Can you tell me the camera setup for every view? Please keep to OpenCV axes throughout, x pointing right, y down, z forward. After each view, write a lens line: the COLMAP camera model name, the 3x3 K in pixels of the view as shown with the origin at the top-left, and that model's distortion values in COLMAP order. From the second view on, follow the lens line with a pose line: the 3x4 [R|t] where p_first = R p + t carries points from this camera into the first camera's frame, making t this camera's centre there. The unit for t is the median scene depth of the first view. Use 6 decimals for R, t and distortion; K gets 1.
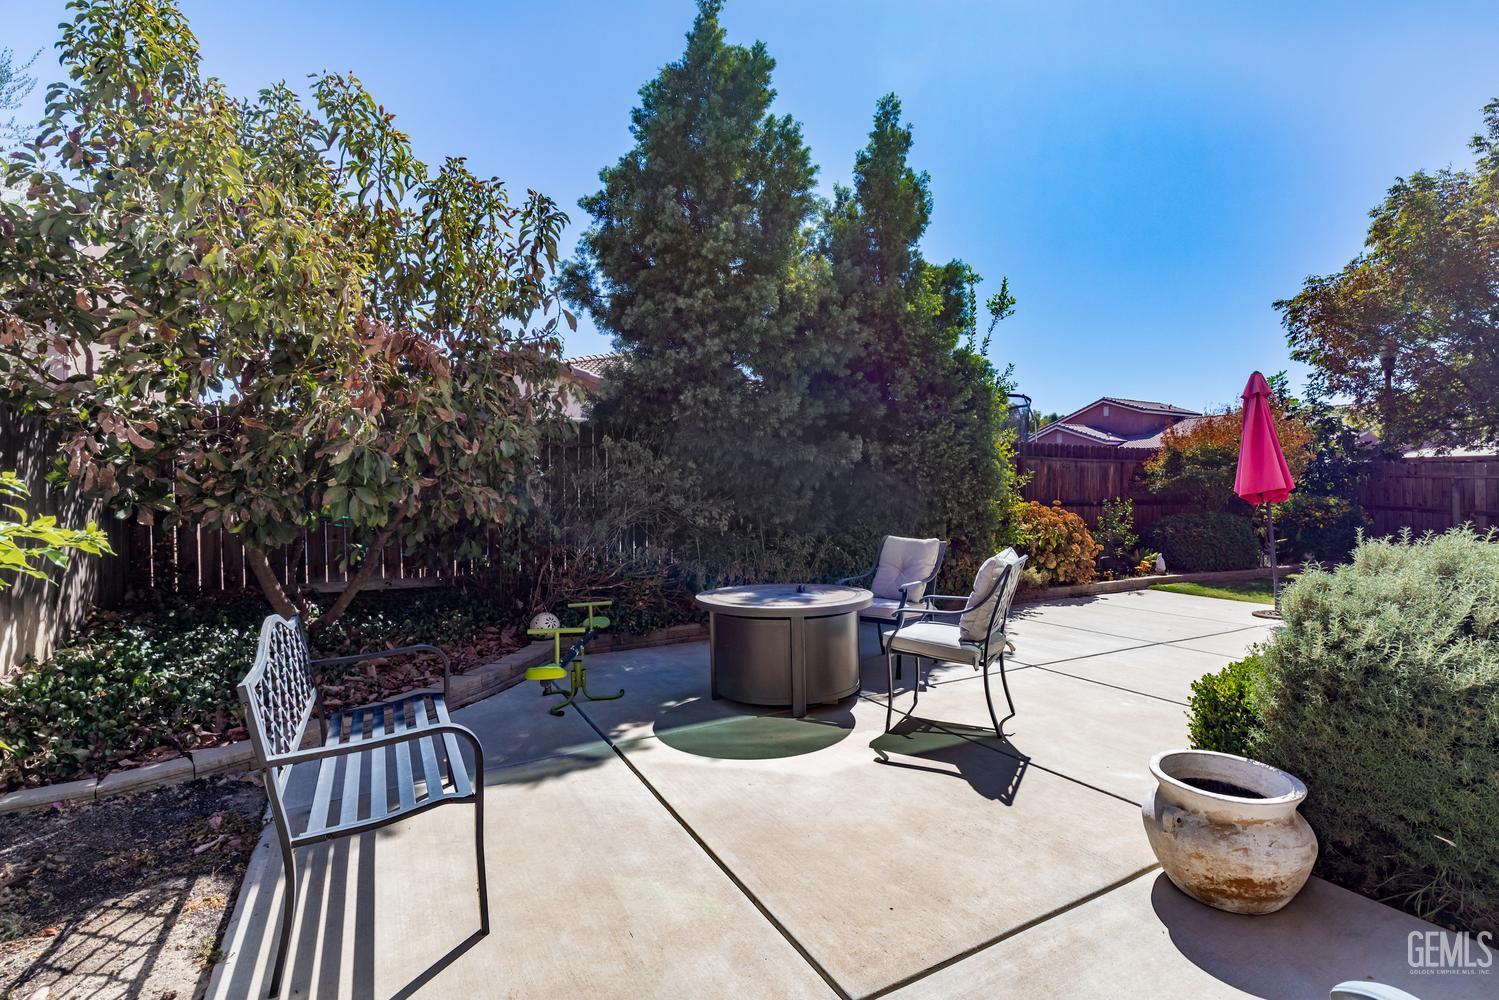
lens RADIAL K [[692.9, 0, 759.5], [0, 692.9, 503.4], [0, 0, 1]] dist [0.001028, -0.000017]
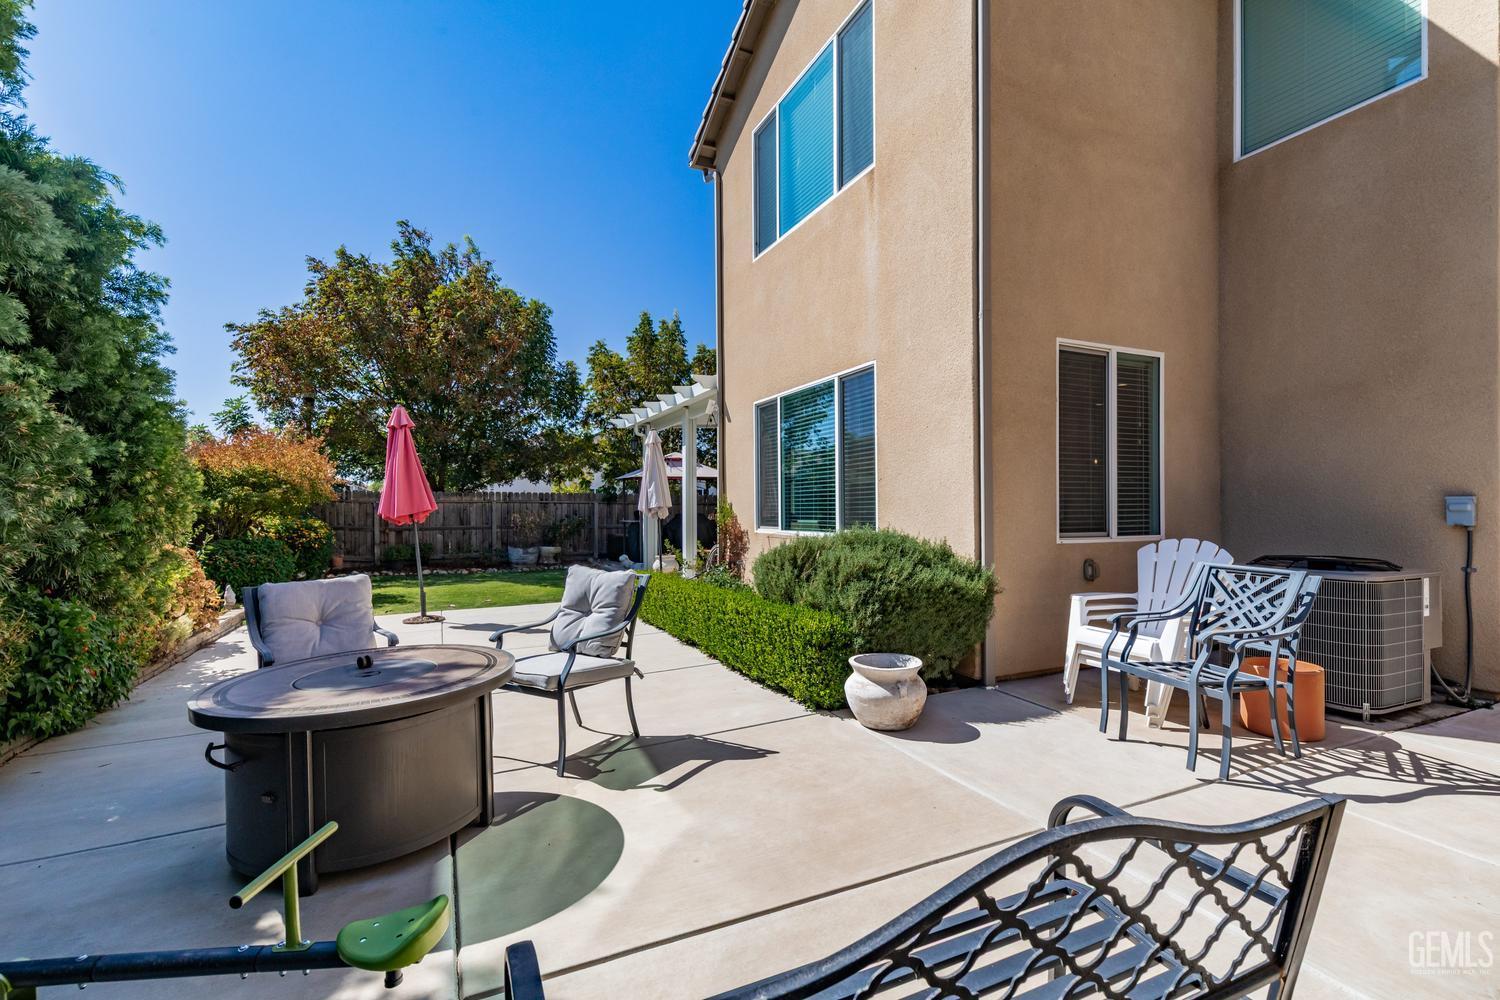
lens RADIAL K [[693.4, 0, 760.0], [0, 693.4, 503.4], [0, 0, 1]] dist [0.001028, -0.000017]
pose [[0.077834, -0.000007, 0.996966, -0.693859], [0.039410, 0.999218, -0.003070, -0.010934], [-0.996187, 0.039530, 0.077773, 0.706651]]
